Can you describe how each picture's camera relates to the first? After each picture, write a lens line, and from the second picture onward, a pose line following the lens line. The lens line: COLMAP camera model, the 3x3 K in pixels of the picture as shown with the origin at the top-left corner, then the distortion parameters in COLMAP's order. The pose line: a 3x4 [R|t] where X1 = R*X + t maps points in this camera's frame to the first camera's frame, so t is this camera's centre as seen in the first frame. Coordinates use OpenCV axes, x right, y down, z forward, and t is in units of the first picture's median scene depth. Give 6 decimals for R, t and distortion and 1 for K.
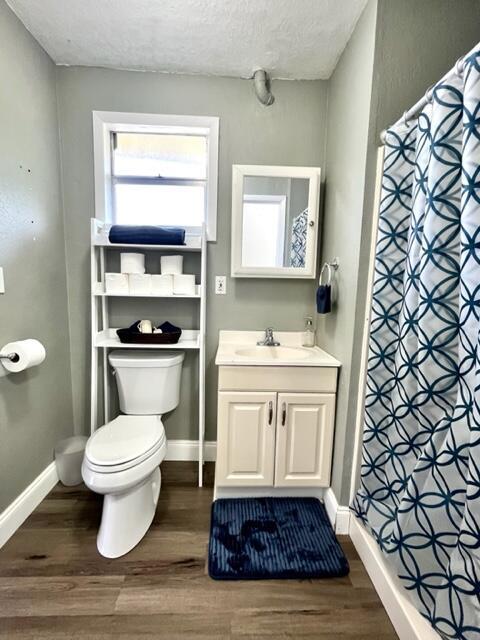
lens RADIAL K [[291.8, 0, 241.7], [0, 291.8, 318.8], [0, 0, 1]] dist [-0.003927, 0.000390]
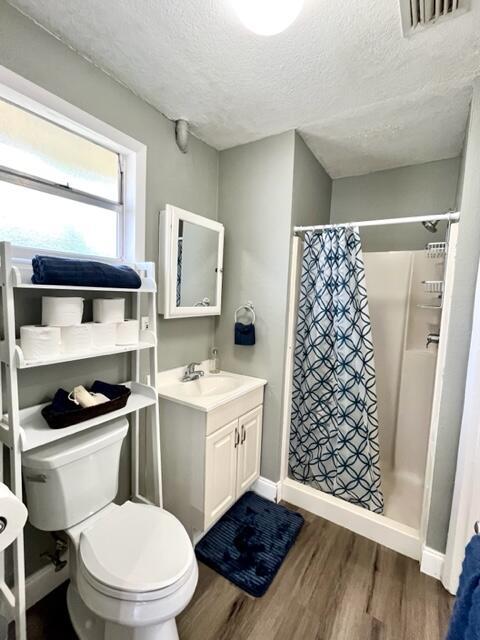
lens RADIAL K [[291.8, 0, 241.9], [0, 291.8, 320.1], [0, 0, 1]] dist [-0.003927, 0.000390]
pose [[0.573642, -0.074658, 0.815697, -0.744014], [0.076168, 0.996385, 0.037630, -0.173542], [-0.815557, 0.040544, 0.577254, 0.272807]]
